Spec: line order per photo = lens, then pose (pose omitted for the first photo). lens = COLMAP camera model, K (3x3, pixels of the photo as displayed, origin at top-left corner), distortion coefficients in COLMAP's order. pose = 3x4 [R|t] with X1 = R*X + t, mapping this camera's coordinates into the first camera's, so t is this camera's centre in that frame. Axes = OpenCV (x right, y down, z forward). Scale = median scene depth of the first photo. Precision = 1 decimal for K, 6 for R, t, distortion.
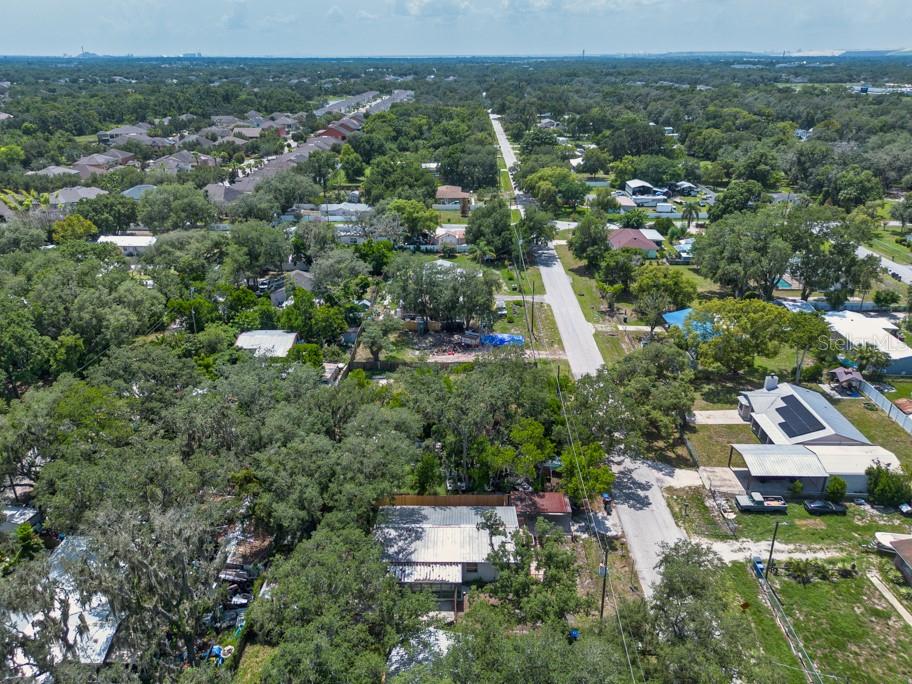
lens RADIAL K [[648.0, 0, 456.0], [0, 648.0, 342.0], [0, 0, 1]] dist [0.074974, -0.088208]
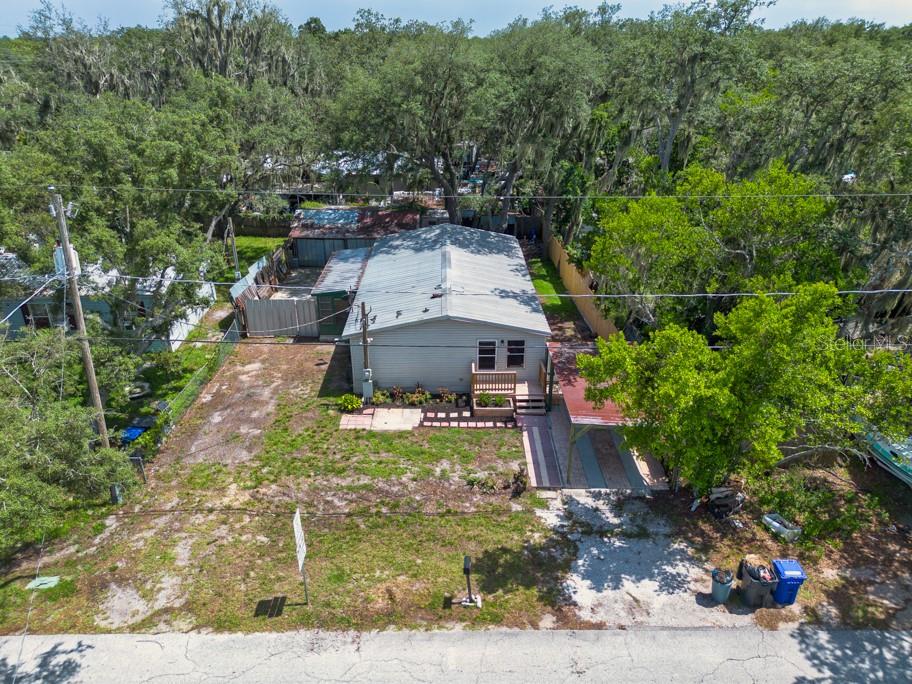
lens RADIAL K [[648.0, 0, 456.0], [0, 648.0, 342.0], [0, 0, 1]] dist [0.074974, -0.088208]
pose [[0.031665, 0.418219, -0.907794, 0.402269], [-0.405060, 0.835691, 0.370872, 0.136977], [0.913741, 0.355968, 0.195867, 0.838351]]
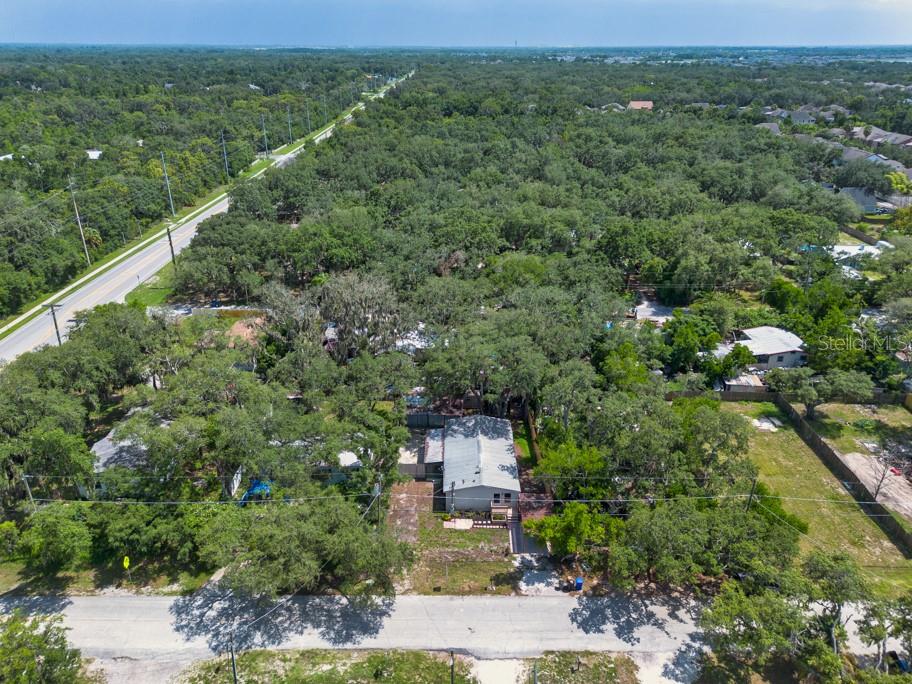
lens RADIAL K [[648.0, 0, 456.0], [0, 648.0, 342.0], [0, 0, 1]] dist [0.074974, -0.088208]
pose [[0.016605, 0.413066, -0.910550, 0.855082], [-0.405838, 0.835069, 0.371424, -0.252572], [0.913794, 0.363368, 0.181504, 0.615619]]
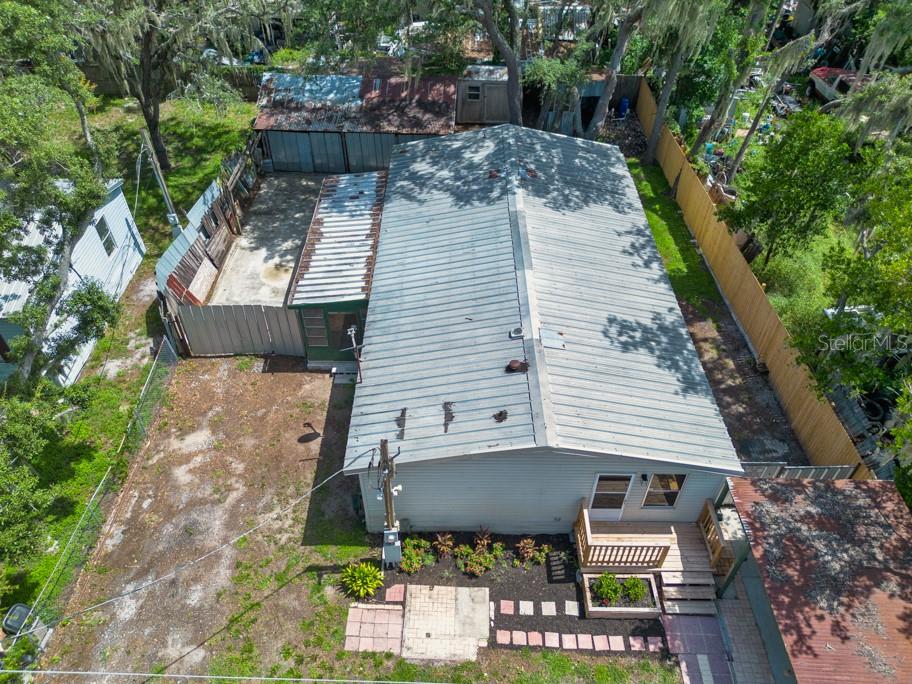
lens RADIAL K [[648.0, 0, 456.0], [0, 648.0, 342.0], [0, 0, 1]] dist [0.074974, -0.088208]
pose [[0.017342, 0.684531, -0.728777, 0.194275], [-0.414467, 0.668235, 0.617802, 0.136087], [0.909899, 0.291341, 0.295304, 0.813321]]
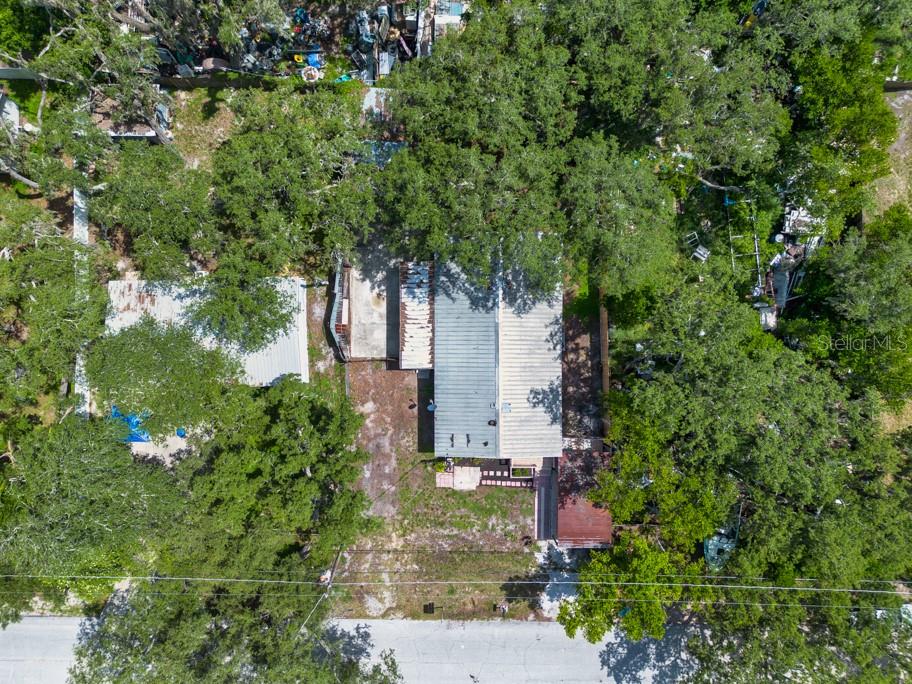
lens RADIAL K [[648.0, 0, 456.0], [0, 648.0, 342.0], [0, 0, 1]] dist [0.074974, -0.088208]
pose [[0.016734, 0.999859, 0.001607, -0.017506], [-0.416539, 0.005510, 0.909101, -0.243182], [0.908964, -0.015883, 0.416572, 0.628935]]
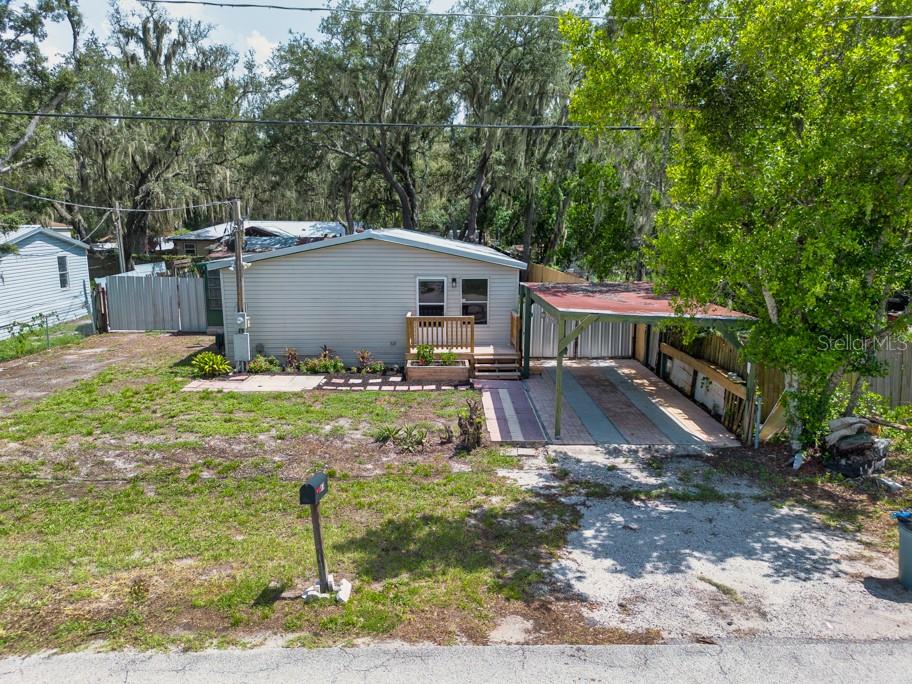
lens RADIAL K [[648.0, 0, 456.0], [0, 648.0, 342.0], [0, 0, 1]] dist [0.074974, -0.088208]
pose [[0.047737, 0.181734, -0.982188, 0.318566], [-0.411438, 0.899594, 0.146455, 0.242197], [0.910187, 0.397118, 0.117716, 0.911970]]
